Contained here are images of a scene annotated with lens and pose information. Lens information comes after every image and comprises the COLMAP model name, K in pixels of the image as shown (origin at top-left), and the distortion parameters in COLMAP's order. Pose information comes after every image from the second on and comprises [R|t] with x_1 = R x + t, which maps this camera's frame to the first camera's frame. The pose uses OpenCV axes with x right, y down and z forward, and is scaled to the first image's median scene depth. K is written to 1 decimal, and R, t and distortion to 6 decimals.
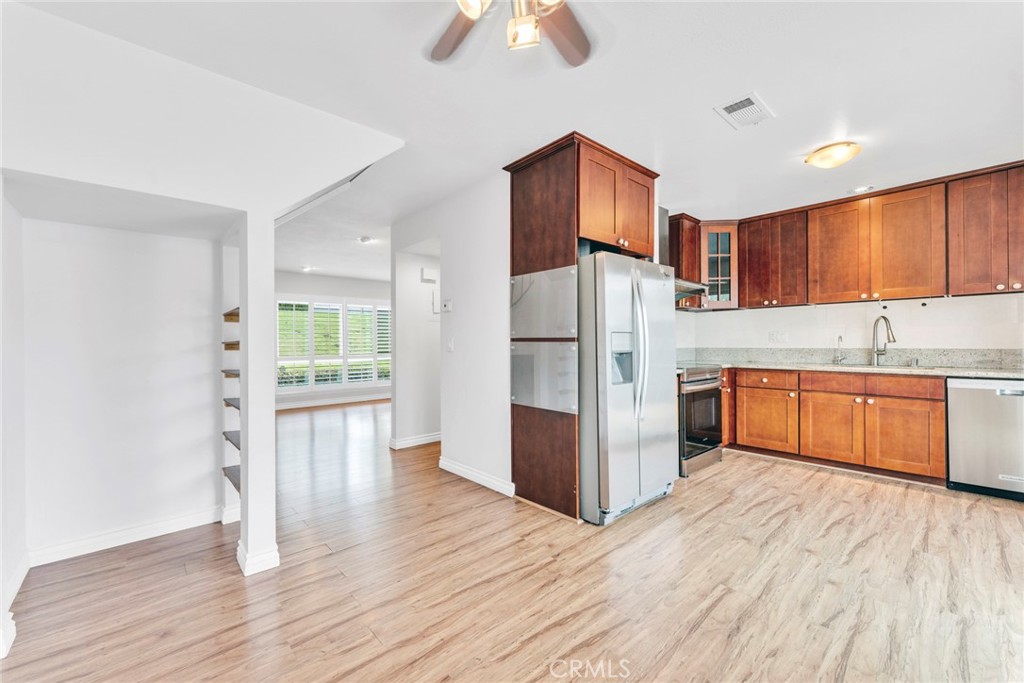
lens RADIAL K [[431.9, 0, 492.1], [0, 431.9, 342.9], [0, 0, 1]] dist [0.002796, 0.000261]
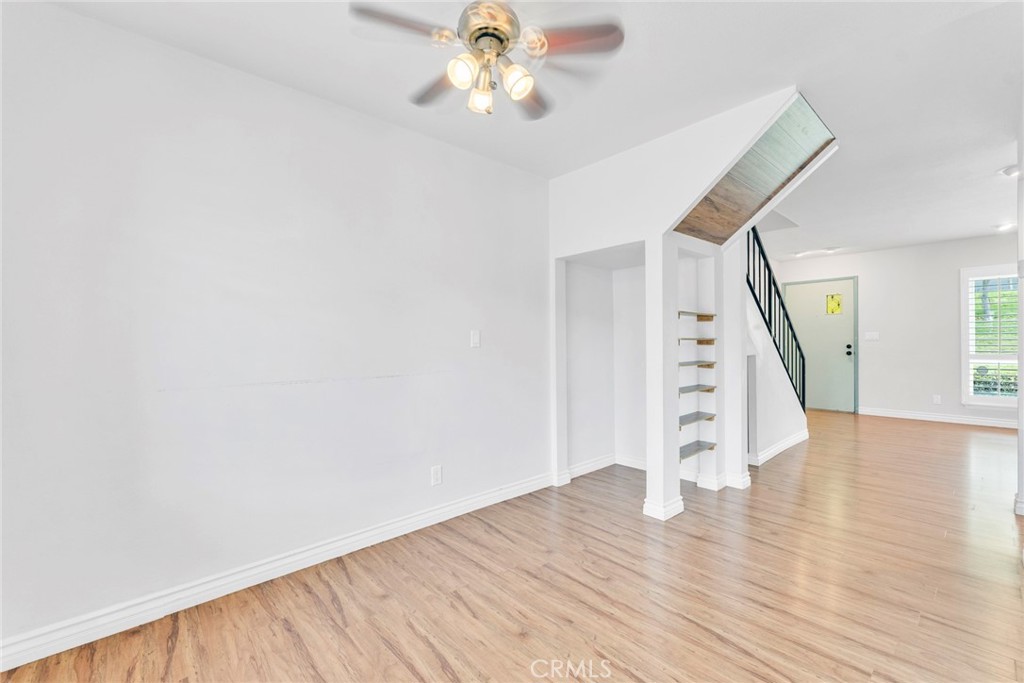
lens RADIAL K [[431.9, 0, 511.9], [0, 431.9, 339.5], [0, 0, 1]] dist [0.002796, 0.000261]
pose [[0.001226, 0.011371, -0.999935, 0.782562], [0.009790, 0.999887, 0.011383, -0.024940], [0.999951, -0.009803, 0.001115, 0.596927]]
